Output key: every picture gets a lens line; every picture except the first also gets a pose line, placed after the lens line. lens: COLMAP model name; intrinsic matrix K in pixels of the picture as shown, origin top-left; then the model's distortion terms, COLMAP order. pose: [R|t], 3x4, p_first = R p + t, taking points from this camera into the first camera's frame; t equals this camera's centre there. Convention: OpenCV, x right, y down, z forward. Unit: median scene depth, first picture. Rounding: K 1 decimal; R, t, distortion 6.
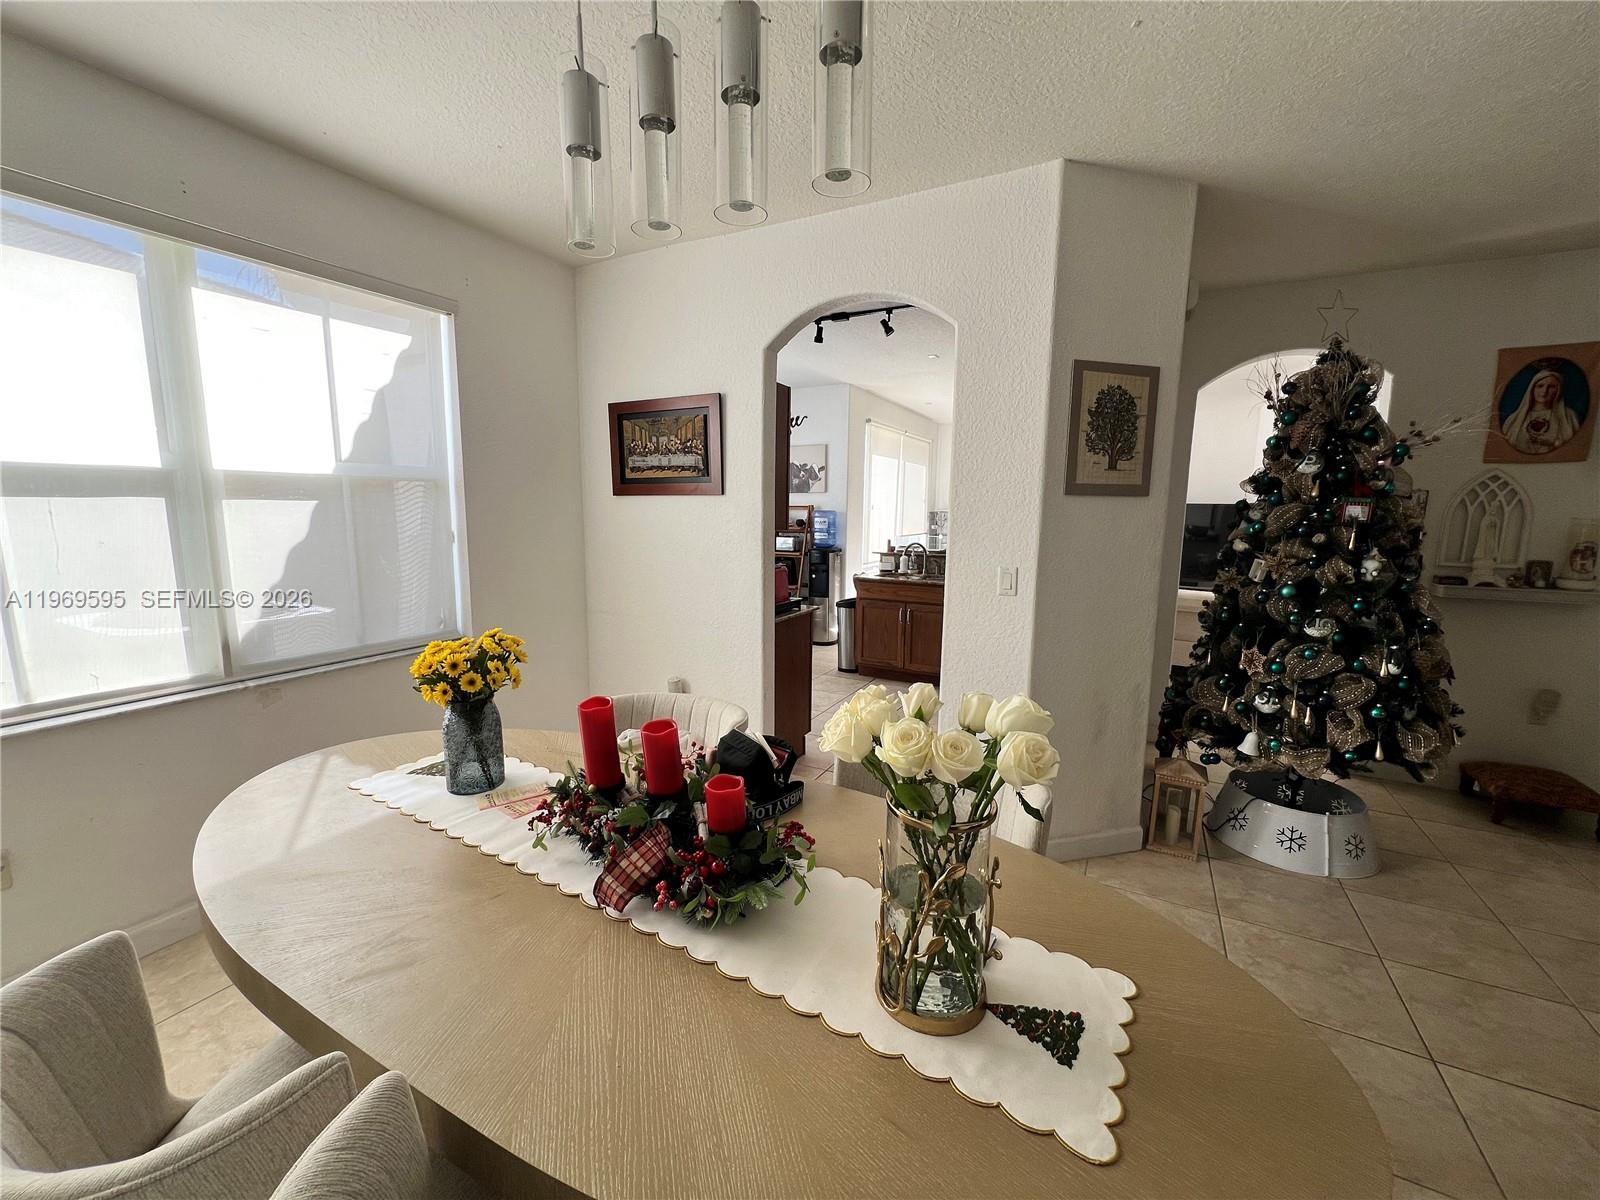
lens RADIAL K [[635.4, 0, 798.4], [0, 635.4, 593.3], [0, 0, 1]] dist [0.001428, -0.000249]
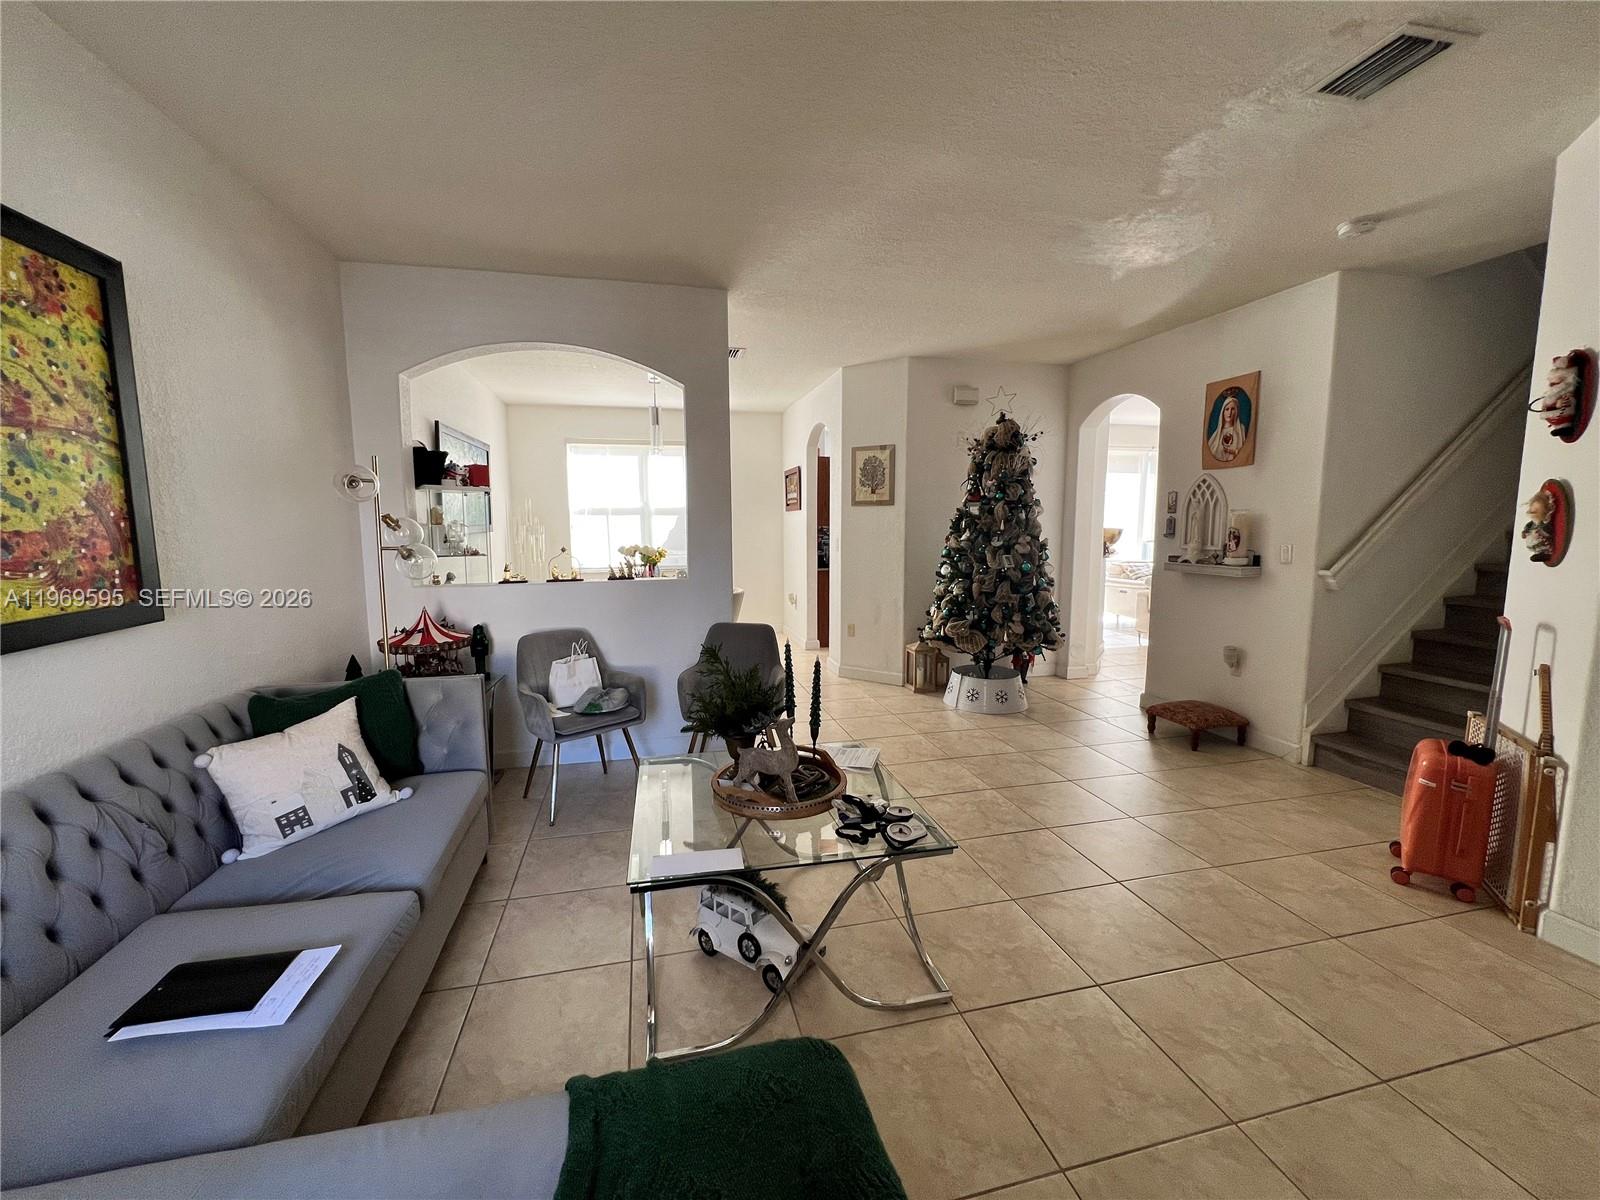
lens RADIAL K [[635.4, 0, 793.1], [0, 635.4, 593.5], [0, 0, 1]] dist [0.001428, -0.000249]
pose [[0.665320, 0.068388, -0.743420, 1.579119], [-0.093705, 0.995570, 0.007724, 0.123398], [0.740655, 0.064523, 0.668781, -0.507257]]
